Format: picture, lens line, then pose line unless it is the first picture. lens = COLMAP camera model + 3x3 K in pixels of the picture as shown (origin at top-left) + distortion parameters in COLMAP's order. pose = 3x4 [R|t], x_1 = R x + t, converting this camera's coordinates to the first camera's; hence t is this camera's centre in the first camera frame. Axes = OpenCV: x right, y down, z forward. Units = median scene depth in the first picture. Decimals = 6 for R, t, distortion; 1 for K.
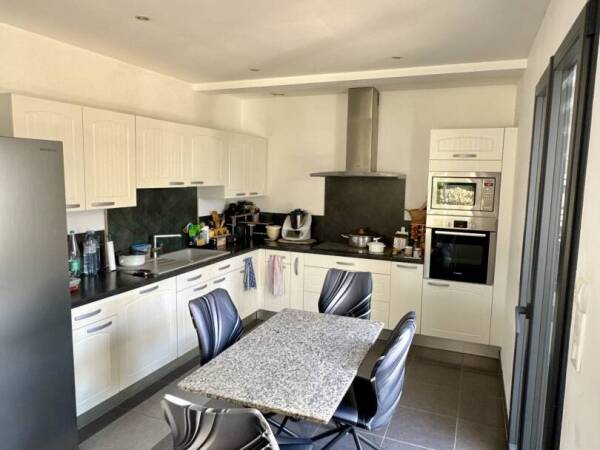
lens RADIAL K [[425.7, 0, 301.5], [0, 425.7, 224.3], [0, 0, 1]] dist [0.013837, -0.003563]
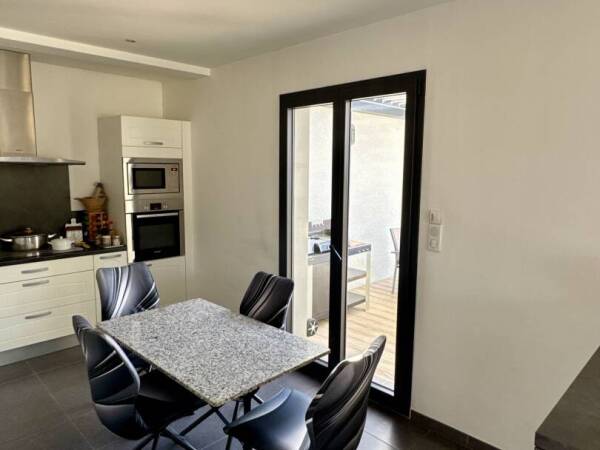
lens RADIAL K [[425.7, 0, 301.4], [0, 425.7, 225.5], [0, 0, 1]] dist [0.013837, -0.003563]
pose [[0.377311, -0.139011, 0.915594, -0.488618], [0.104667, 0.988736, 0.106984, -0.029850], [-0.920153, 0.055466, 0.387611, 0.239283]]
